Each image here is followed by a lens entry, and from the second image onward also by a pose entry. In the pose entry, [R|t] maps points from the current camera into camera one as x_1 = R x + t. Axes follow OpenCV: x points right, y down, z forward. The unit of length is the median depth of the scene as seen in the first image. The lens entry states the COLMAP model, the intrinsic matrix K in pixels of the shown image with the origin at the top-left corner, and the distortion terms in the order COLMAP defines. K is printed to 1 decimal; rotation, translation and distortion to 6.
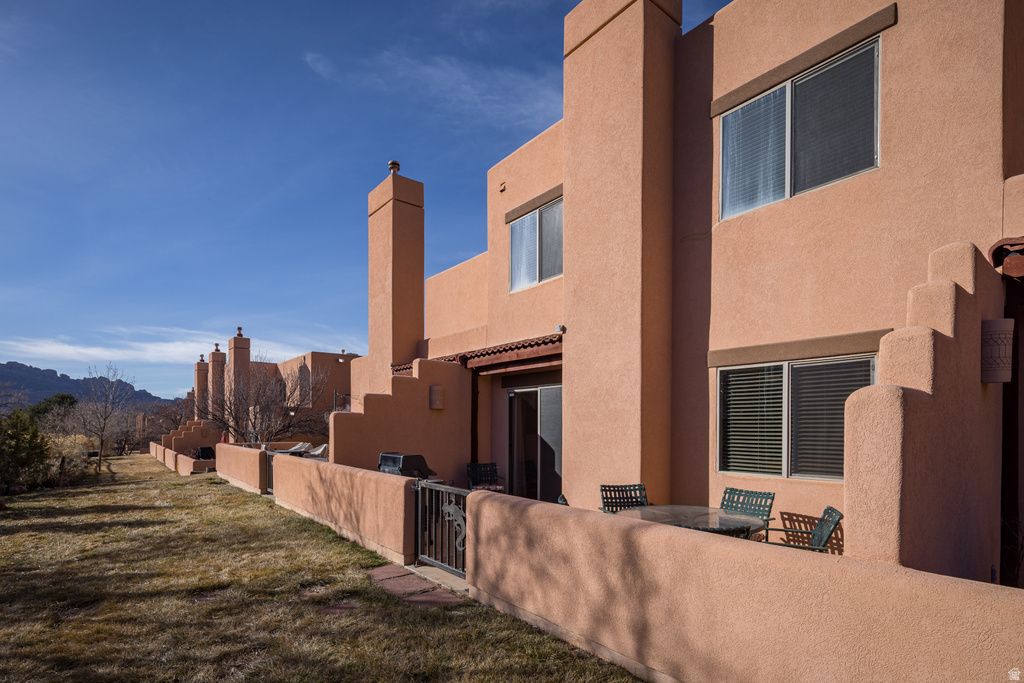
lens RADIAL K [[496.7, 0, 507.9], [0, 496.7, 430.8], [0, 0, 1]] dist [0.000092, -0.000406]
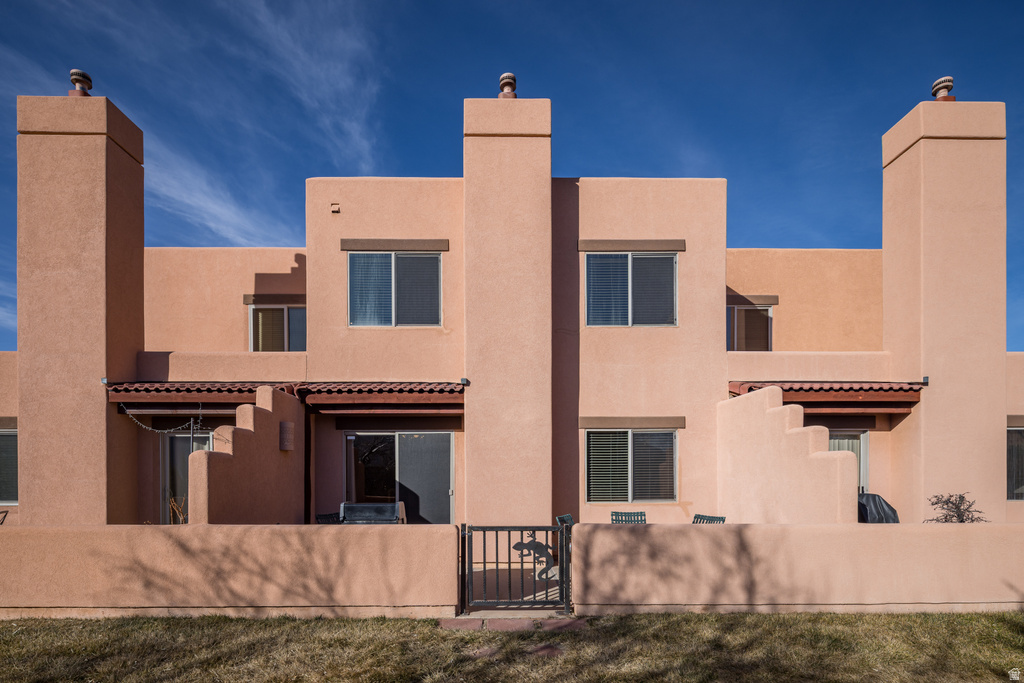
lens RADIAL K [[493.7, 0, 515.3], [0, 493.7, 472.7], [0, 0, 1]] dist [-0.001584, -0.000894]
pose [[0.608025, -0.005100, 0.793902, -0.754133], [0.012509, 0.999917, -0.003156, -0.000690], [-0.793819, 0.011850, 0.608038, 0.282400]]
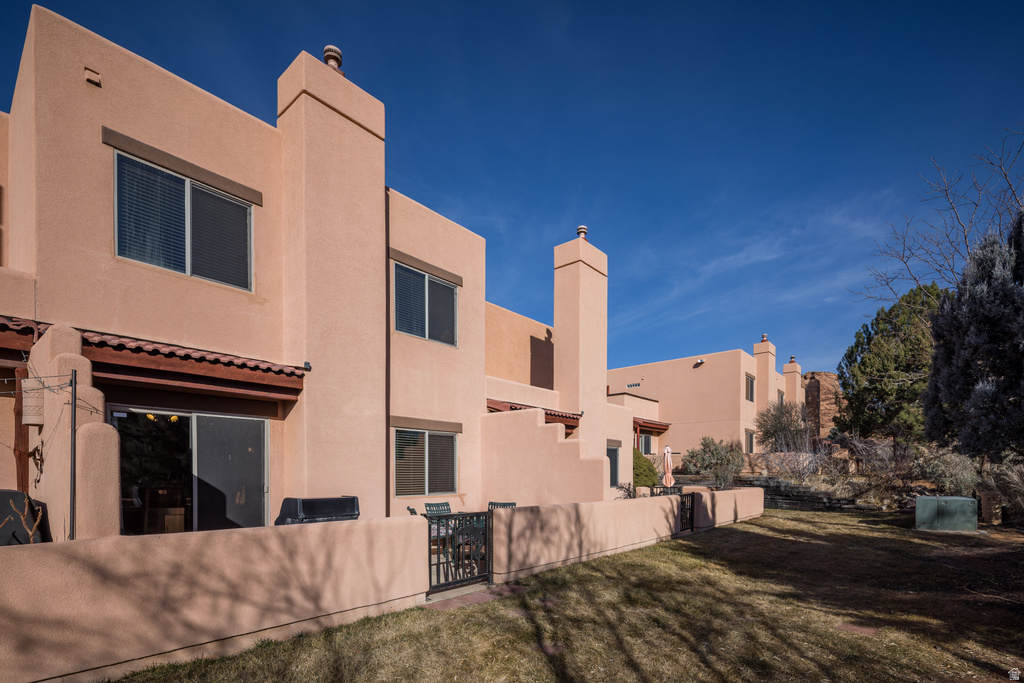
lens RADIAL K [[489.9, 0, 510.4], [0, 489.9, 478.8], [0, 0, 1]] dist [-0.001591, -0.001429]
pose [[-0.194518, -0.012074, 0.980825, -1.019709], [0.008384, 0.999867, 0.013971, 0.009994], [-0.980863, 0.010941, -0.194391, 0.874548]]
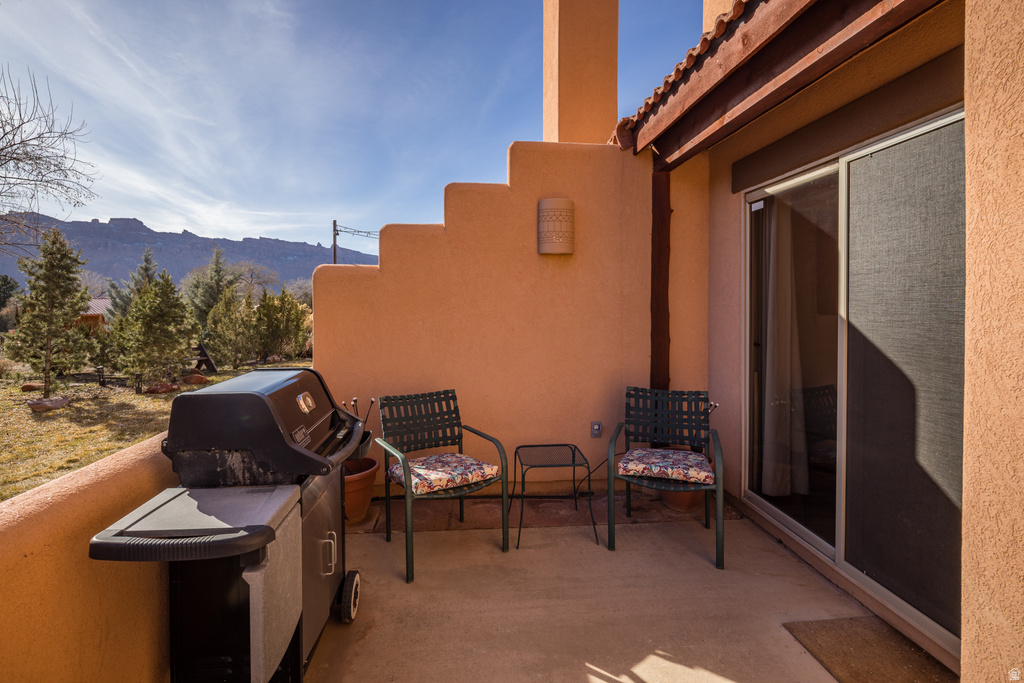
lens RADIAL K [[477.9, 0, 510.2], [0, 477.9, 312.0], [0, 0, 1]] dist [0.000268, 0.000036]
pose [[0.838683, 0.006986, -0.544575, 0.065063], [0.005232, 0.999768, 0.020882, -0.004376], [0.544595, -0.020363, 0.838452, 0.855220]]
